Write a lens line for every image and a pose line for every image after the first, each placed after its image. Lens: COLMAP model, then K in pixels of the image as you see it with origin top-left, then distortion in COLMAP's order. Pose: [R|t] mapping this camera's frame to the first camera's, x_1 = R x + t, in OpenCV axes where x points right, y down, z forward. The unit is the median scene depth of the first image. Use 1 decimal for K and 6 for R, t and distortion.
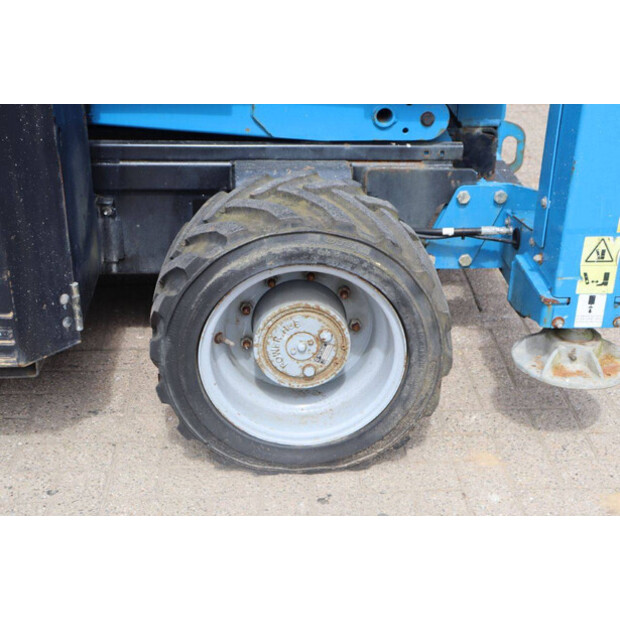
lens RADIAL K [[946.8, 0, 310.0], [0, 946.8, 310.0], [0, 0, 1]] dist [0.092416, 0.104935]
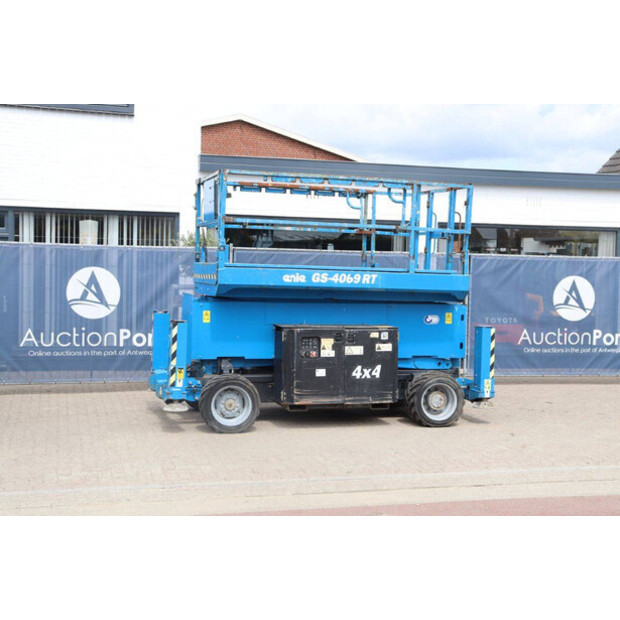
lens RADIAL K [[946.8, 0, 310.0], [0, 946.8, 310.0], [0, 0, 1]] dist [0.092416, 0.104935]
pose [[0.976950, -0.003622, 0.213436, -1.827136], [0.088491, 0.916770, -0.389489, 1.569454], [-0.194262, 0.399399, 0.895959, -3.802746]]
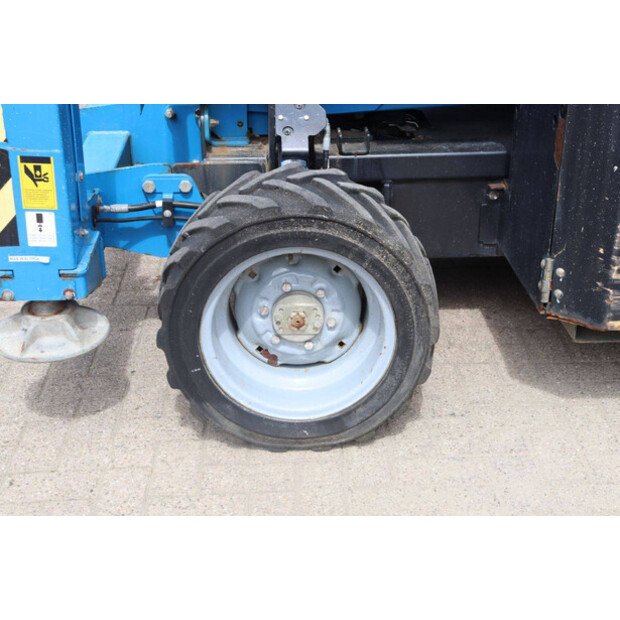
lens RADIAL K [[946.8, 0, 310.0], [0, 946.8, 310.0], [0, 0, 1]] dist [0.092416, 0.104935]
pose [[0.999853, -0.011042, -0.013126, -1.147010], [0.010940, 0.999910, -0.007813, 0.044444], [0.013211, 0.007668, 0.999883, -0.130852]]
